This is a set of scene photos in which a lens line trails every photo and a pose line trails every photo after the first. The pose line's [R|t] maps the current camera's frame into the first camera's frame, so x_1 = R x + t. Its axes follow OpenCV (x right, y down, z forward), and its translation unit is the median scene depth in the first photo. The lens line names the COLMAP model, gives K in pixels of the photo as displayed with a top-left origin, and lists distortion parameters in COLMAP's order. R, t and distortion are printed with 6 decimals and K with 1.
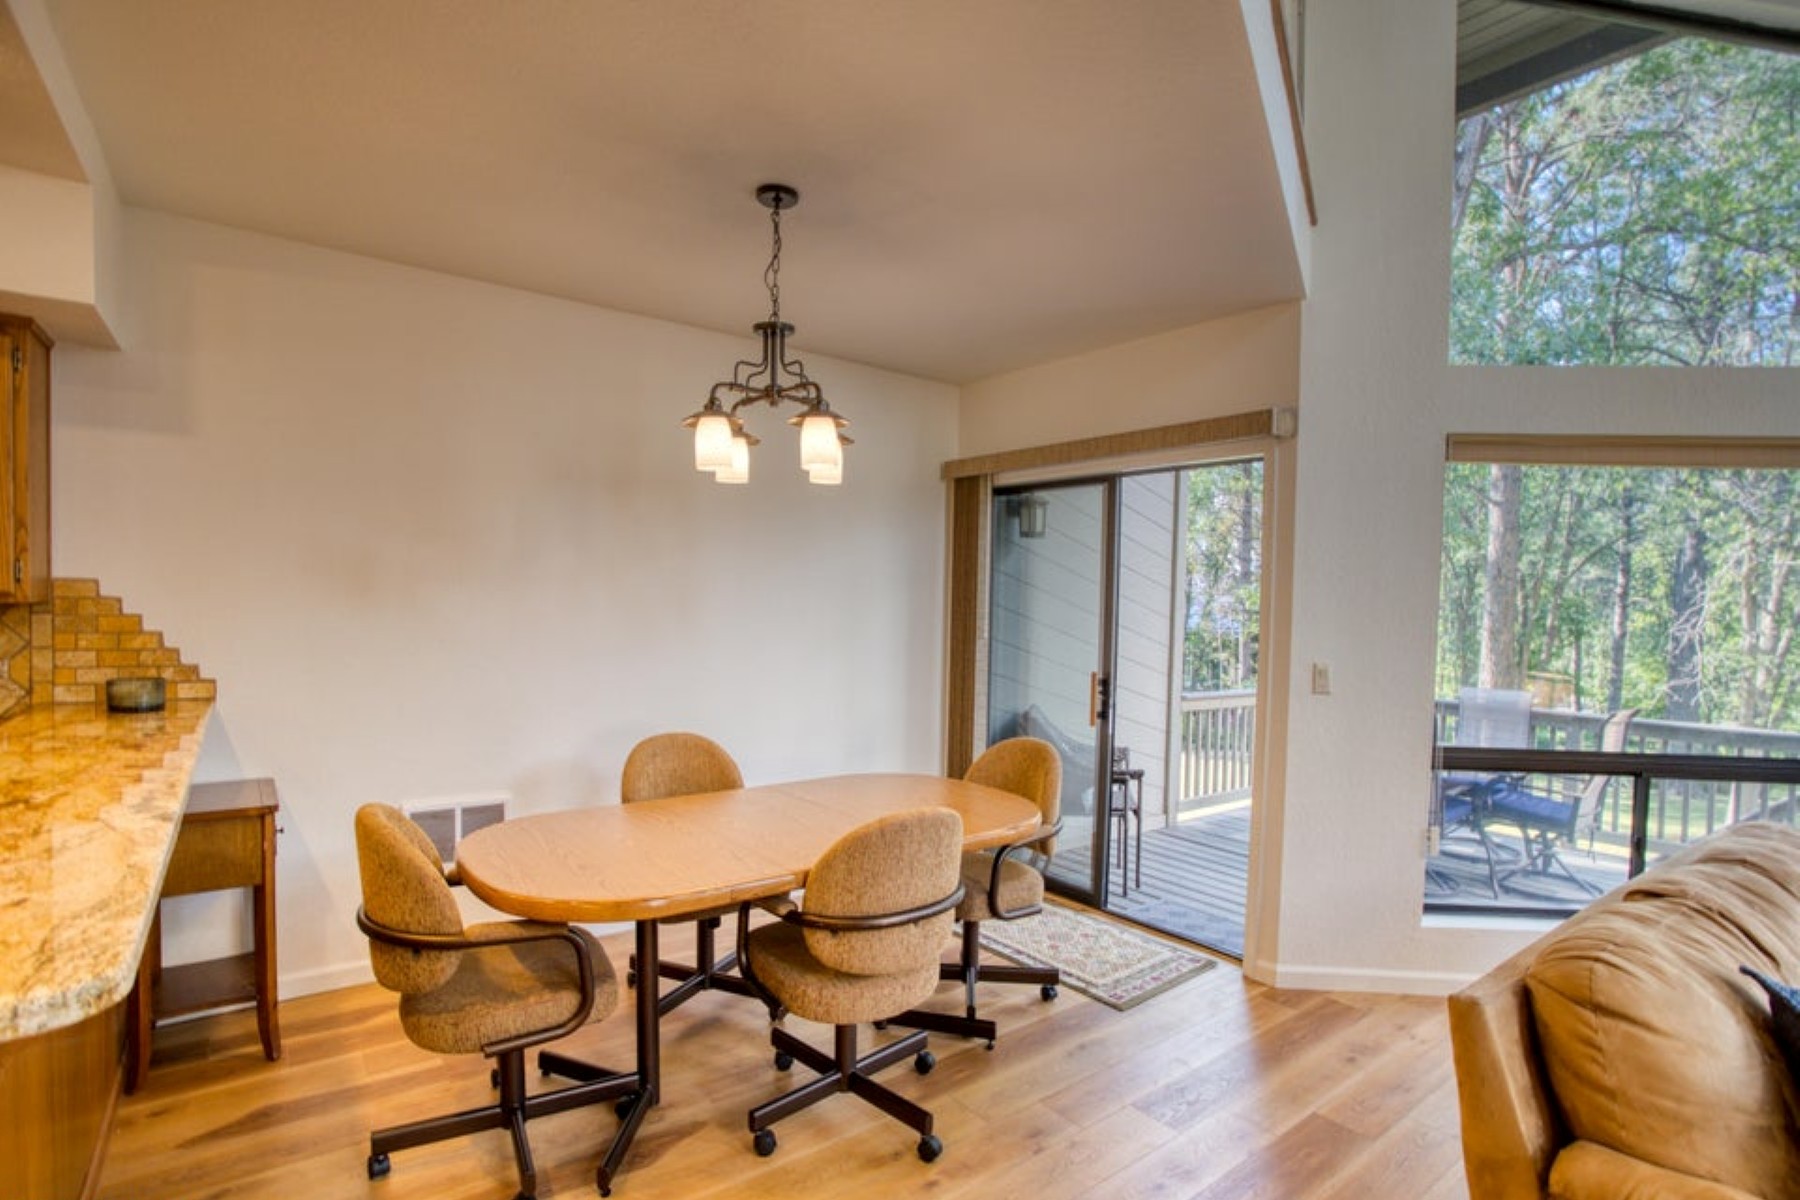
lens RADIAL K [[881.4, 0, 947.5], [0, 881.4, 613.4], [0, 0, 1]] dist [-0.037889, 0.012514]
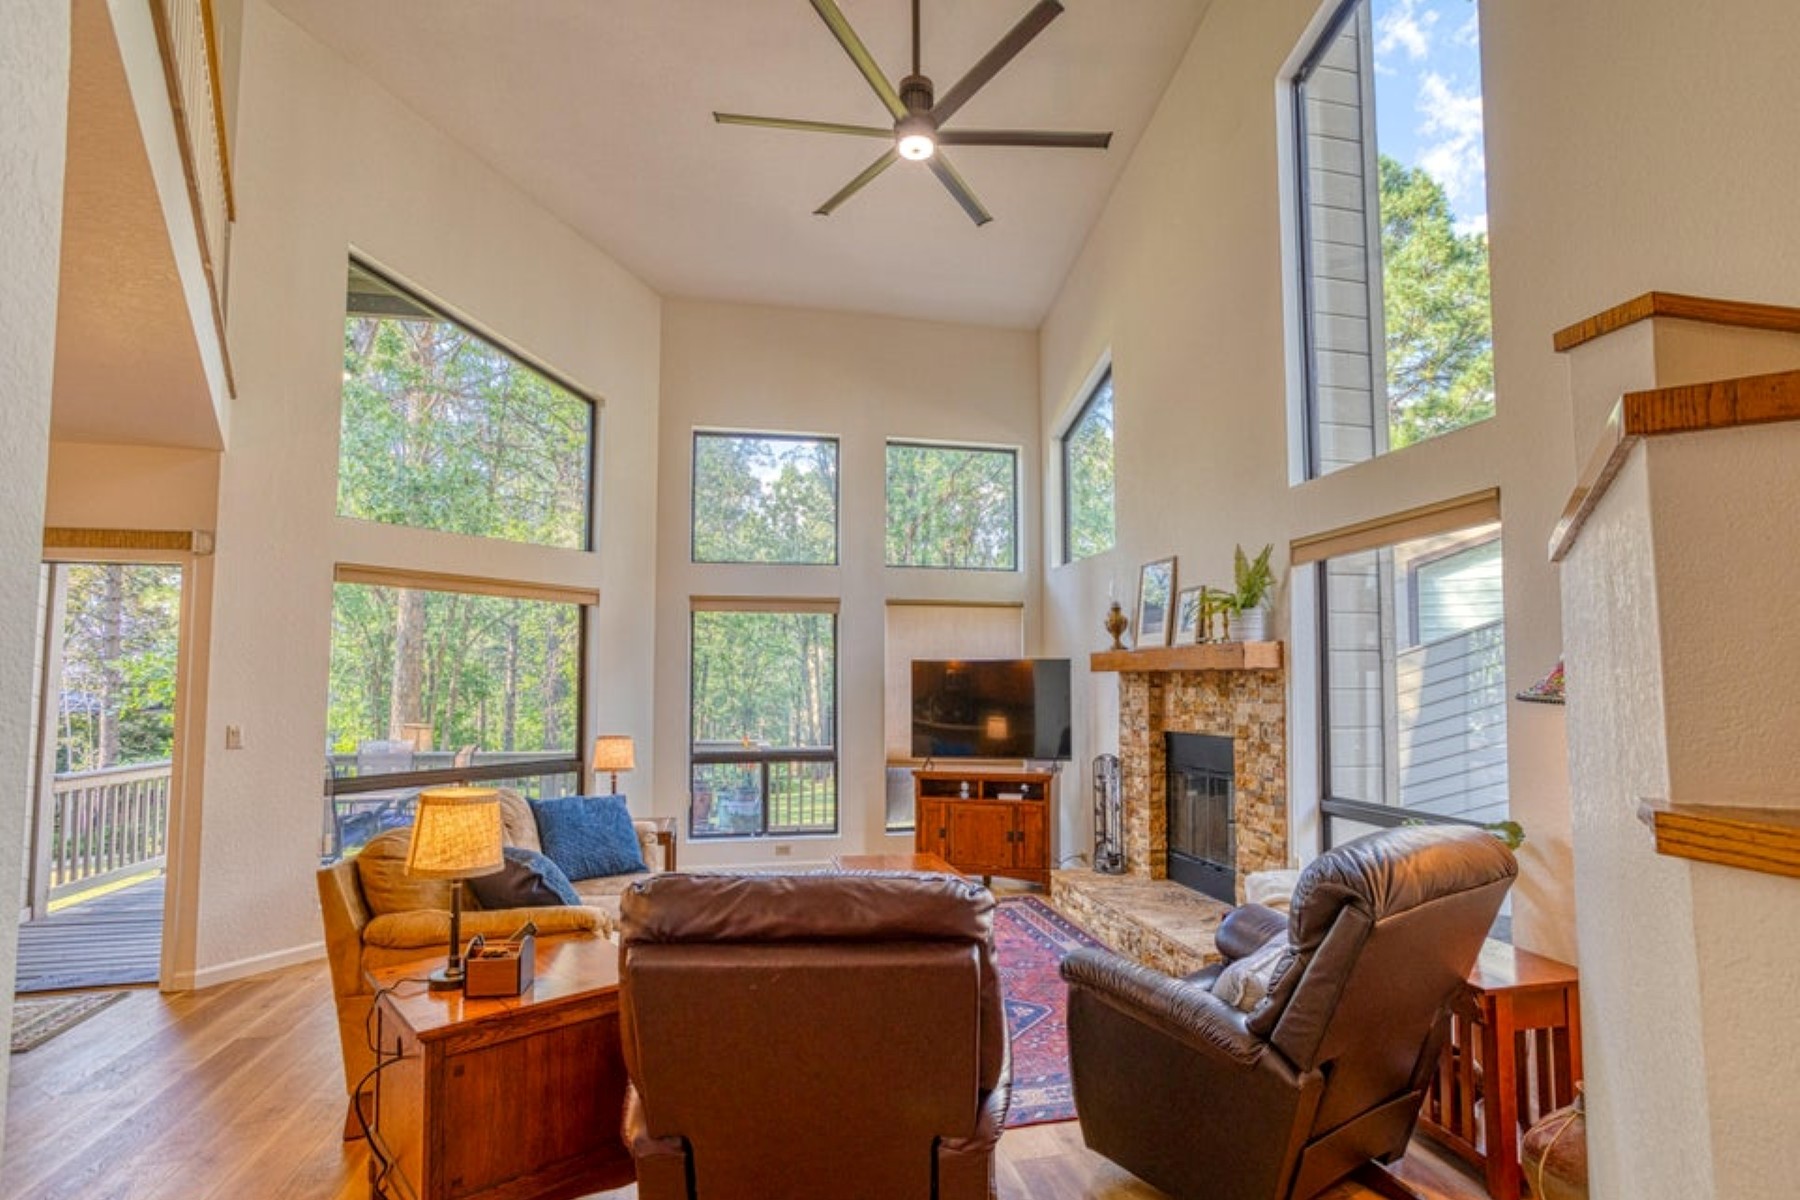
lens RADIAL K [[881.4, 0, 932.2], [0, 881.4, 629.7], [0, 0, 1]] dist [-0.037889, 0.012514]
pose [[0.456987, 0.023930, 0.889152, -0.107295], [0.025396, 0.998879, -0.039936, -0.003701], [-0.889111, 0.040831, 0.455867, -0.226559]]
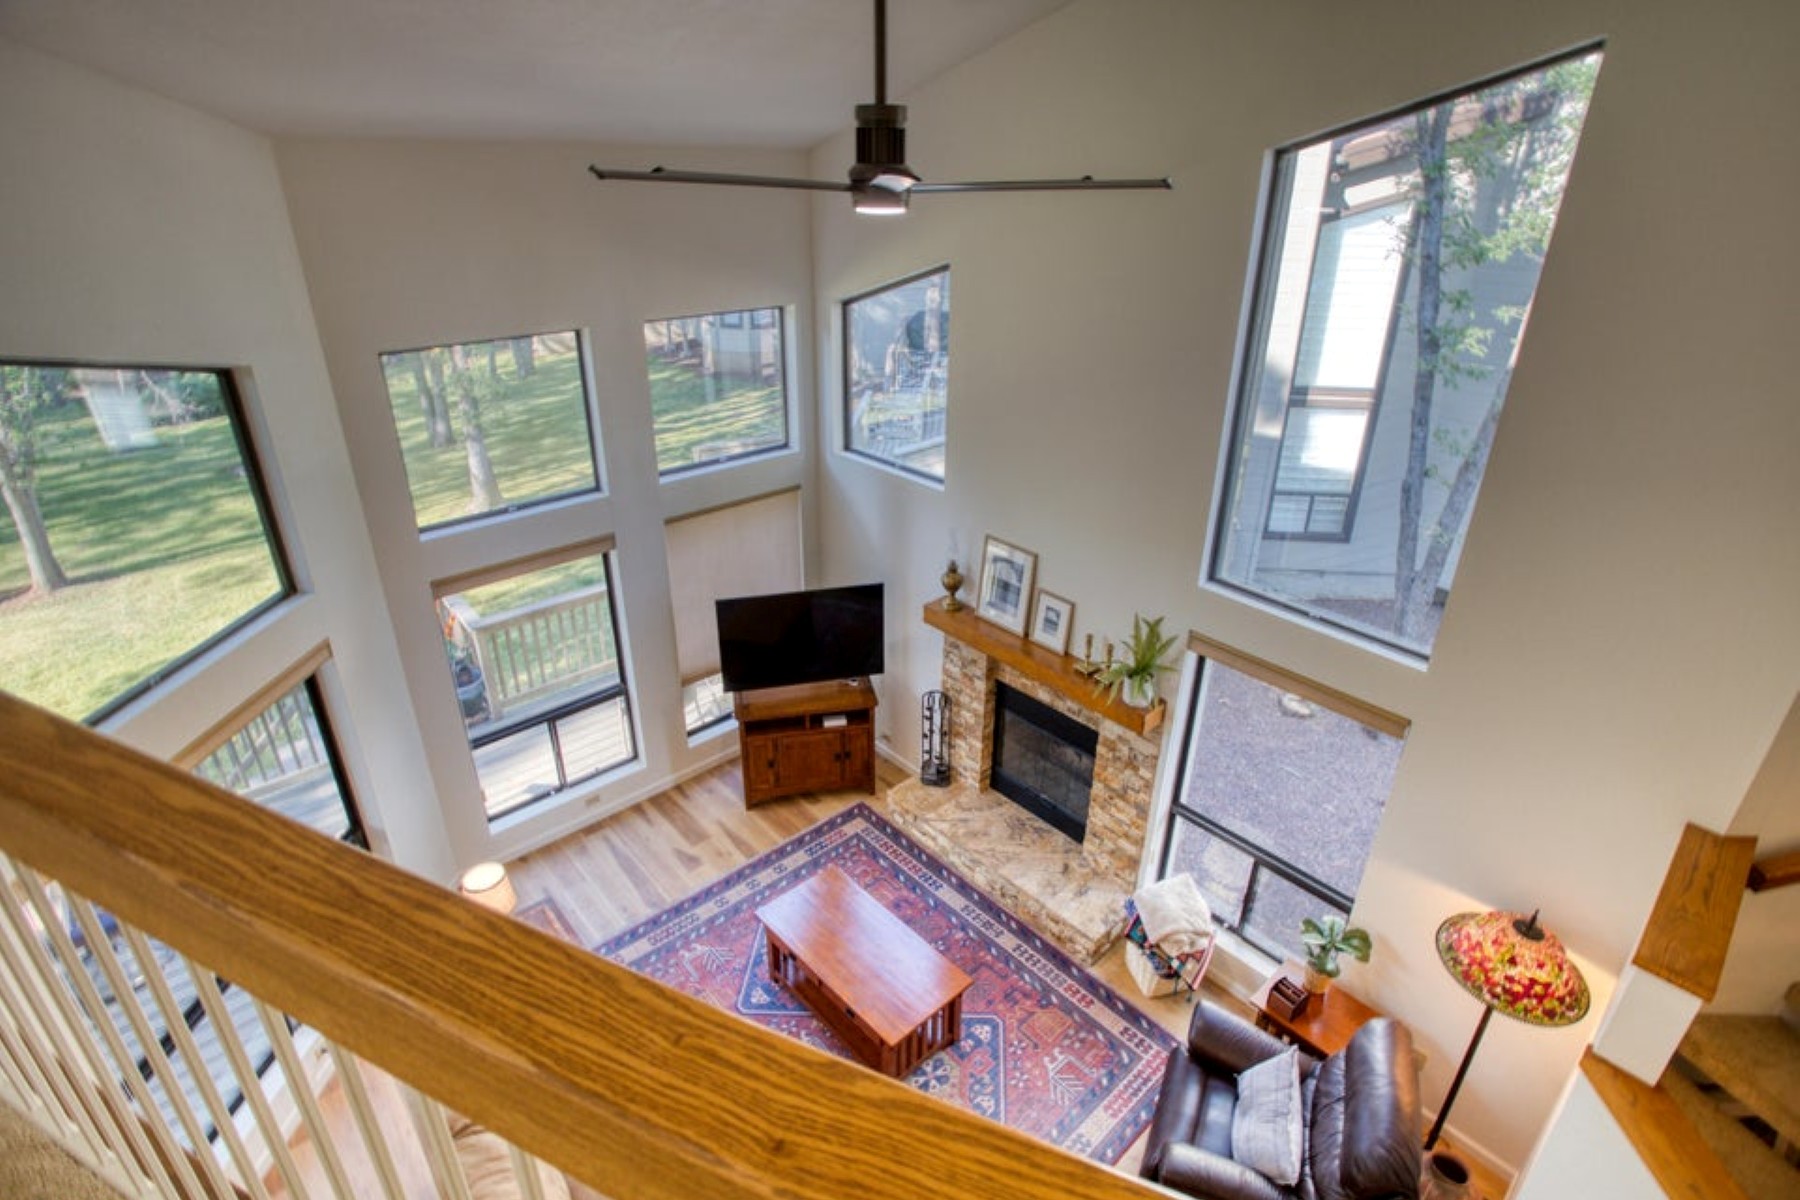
lens RADIAL K [[881.4, 0, 900.2], [0, 881.4, 588.9], [0, 0, 1]] dist [-0.037889, 0.012514]
pose [[-0.021623, -0.461119, 0.887075, -0.046306], [0.009267, 0.887152, 0.461385, -0.370494], [-0.999723, 0.018197, -0.014910, 0.022395]]
